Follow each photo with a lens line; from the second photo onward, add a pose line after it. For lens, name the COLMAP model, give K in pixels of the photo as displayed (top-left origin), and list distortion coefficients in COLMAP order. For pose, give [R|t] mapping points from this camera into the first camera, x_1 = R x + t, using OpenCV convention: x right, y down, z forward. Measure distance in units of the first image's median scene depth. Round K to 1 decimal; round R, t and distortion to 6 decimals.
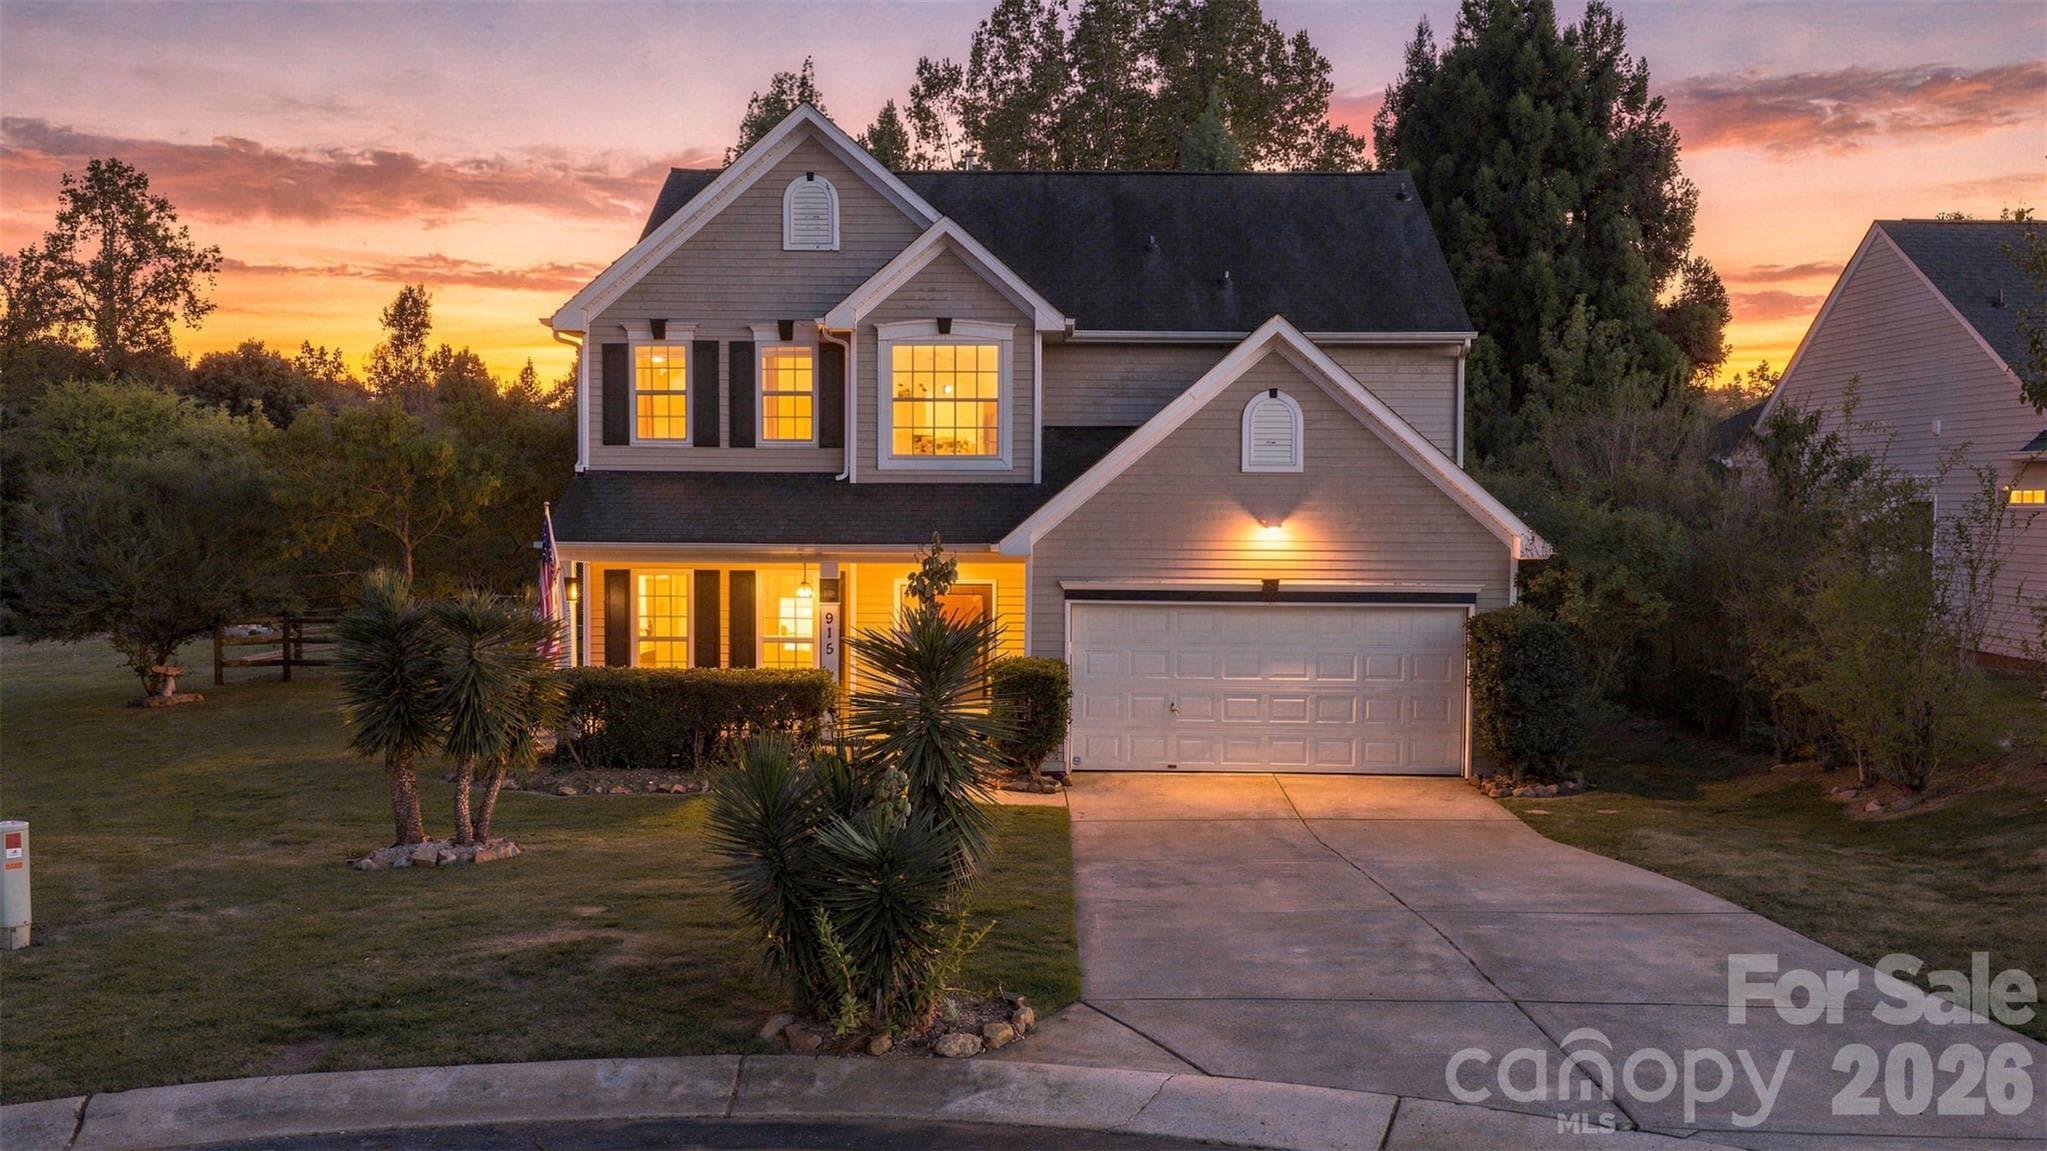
lens RADIAL K [[1711.7, 0, 1022.0], [0, 1711.7, 583.7], [0, 0, 1]] dist [0.042406, -0.043901]
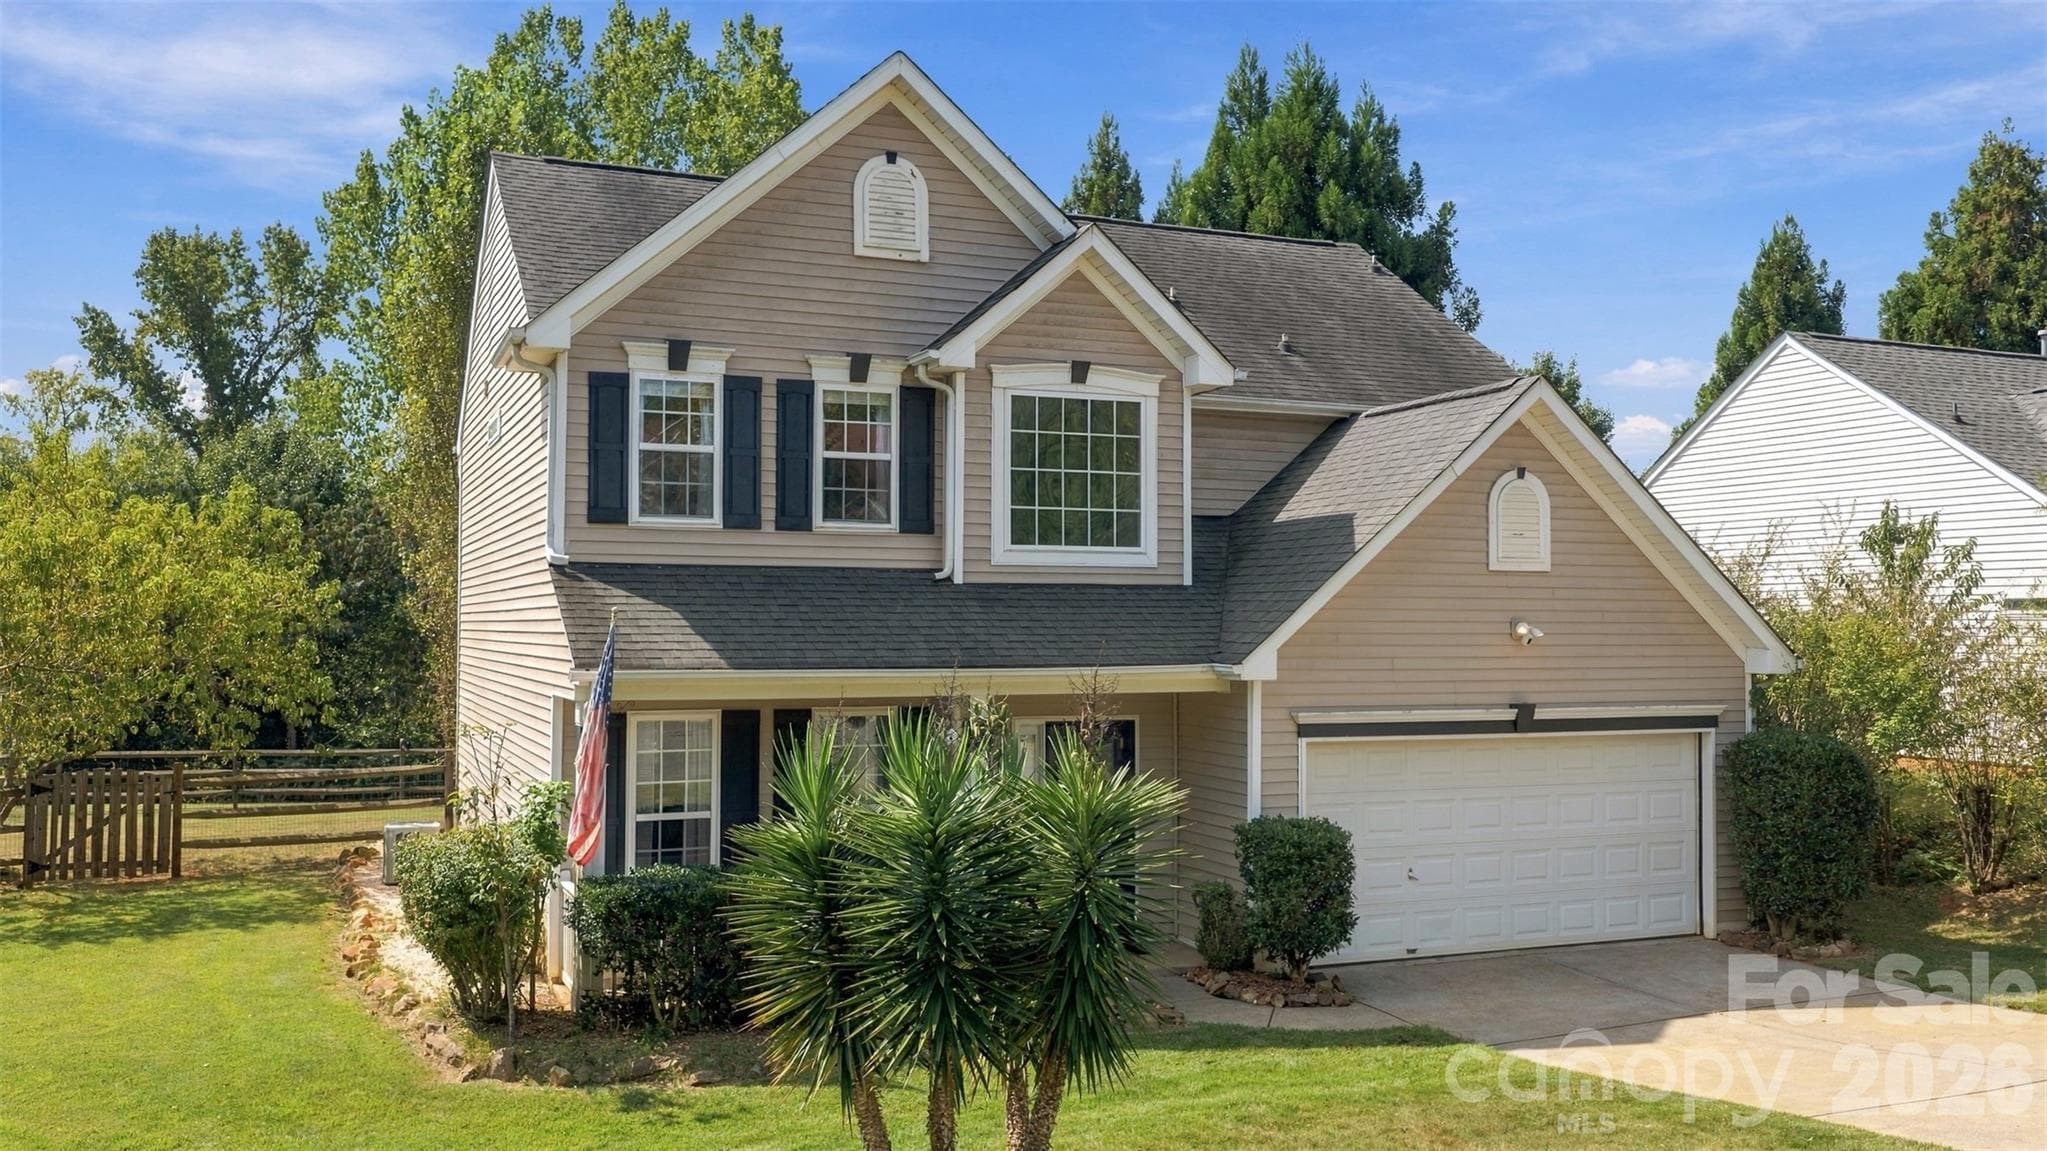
lens RADIAL K [[1711.7, 0, 1015.9], [0, 1711.7, 573.1], [0, 0, 1]] dist [0.042406, -0.043901]
pose [[0.909680, 0.008780, 0.415216, -0.373637], [0.025415, 0.996726, -0.076758, -0.007557], [-0.414531, 0.080378, 0.906479, 0.342388]]
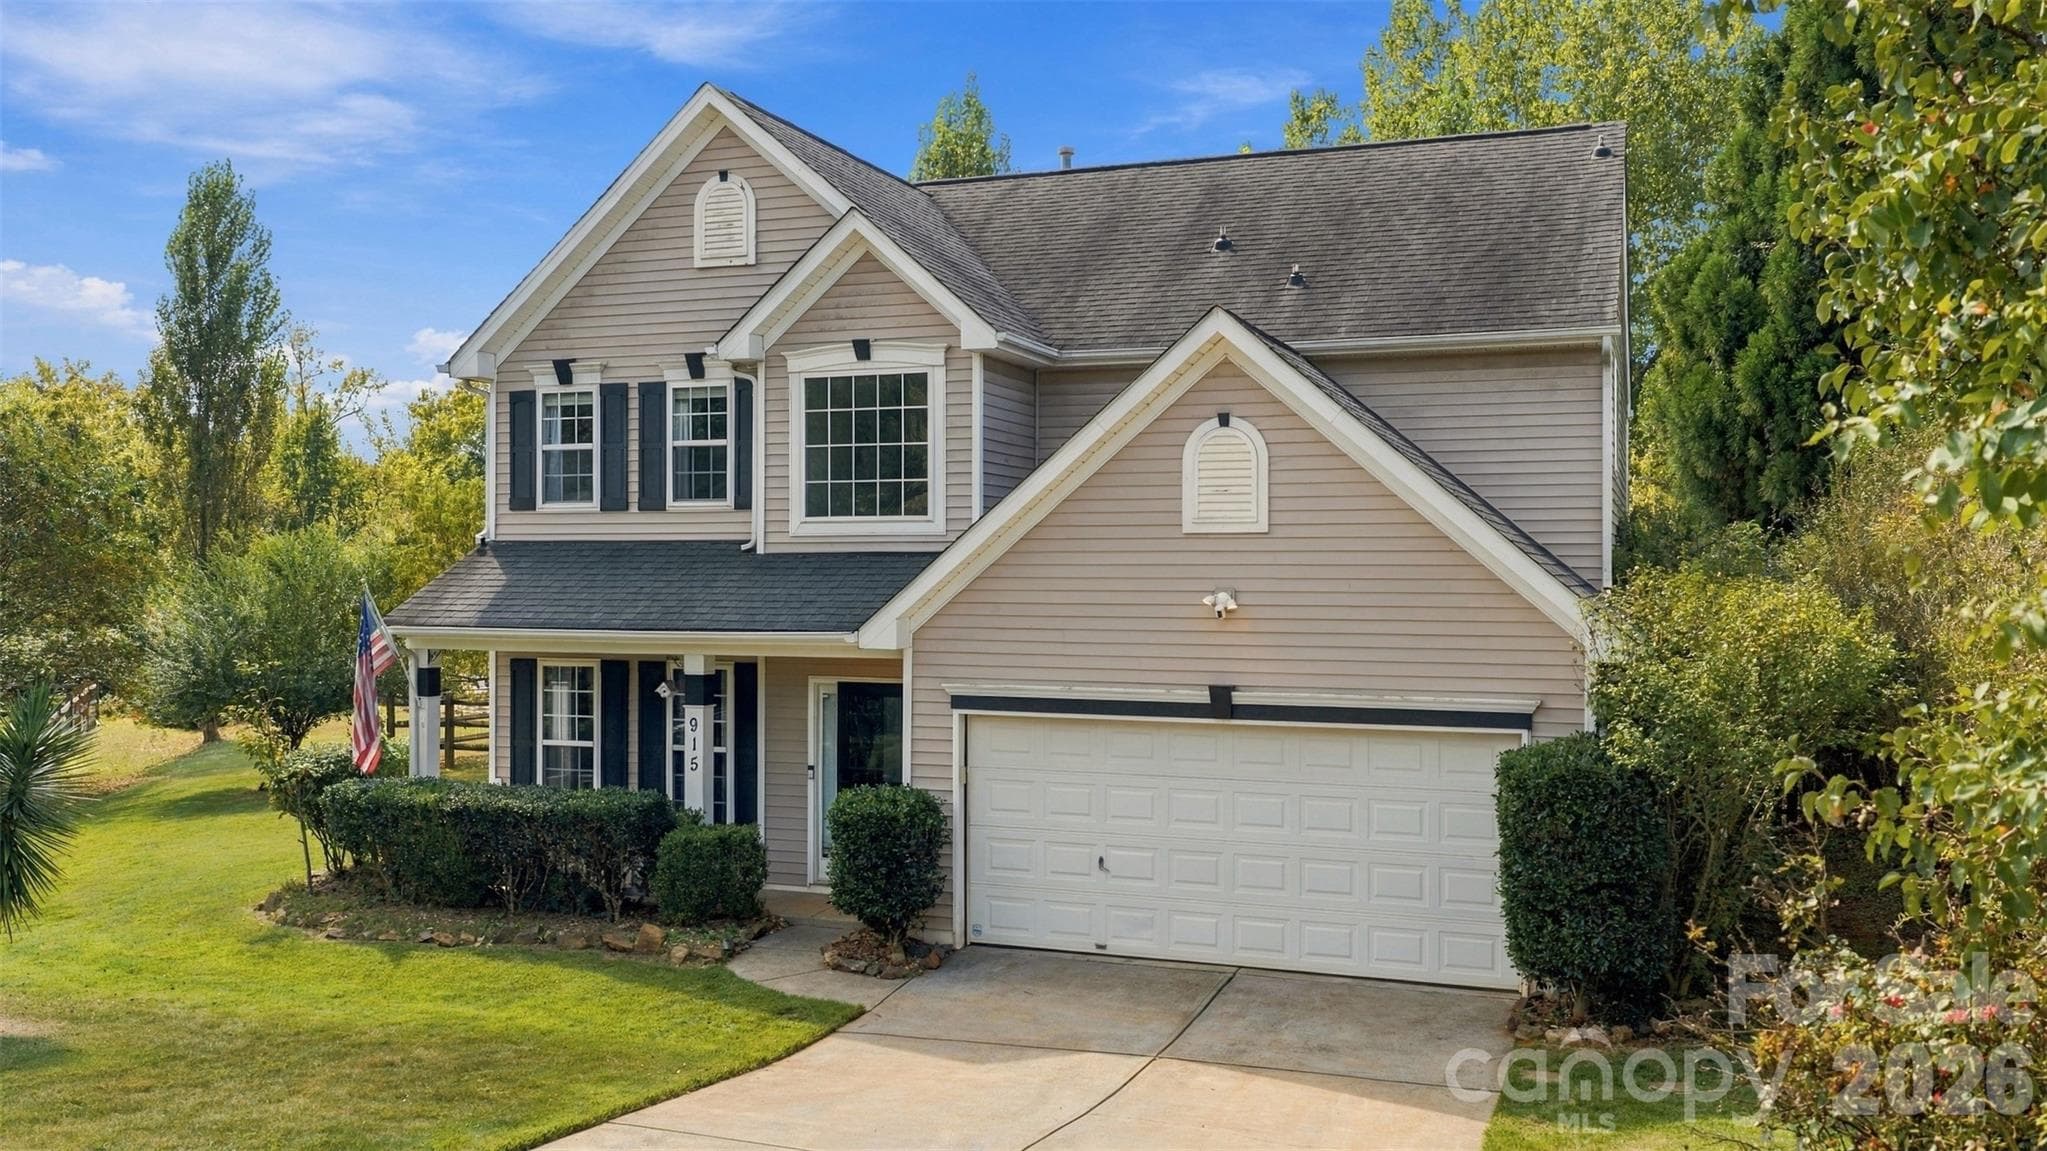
lens RADIAL K [[1711.7, 0, 1023.7], [0, 1711.7, 569.8], [0, 0, 1]] dist [0.042406, -0.043901]
pose [[0.942414, -0.004556, -0.334418, 0.280873], [-0.013420, 0.998587, -0.051424, -0.012042], [0.334179, 0.052950, 0.941021, 0.295548]]
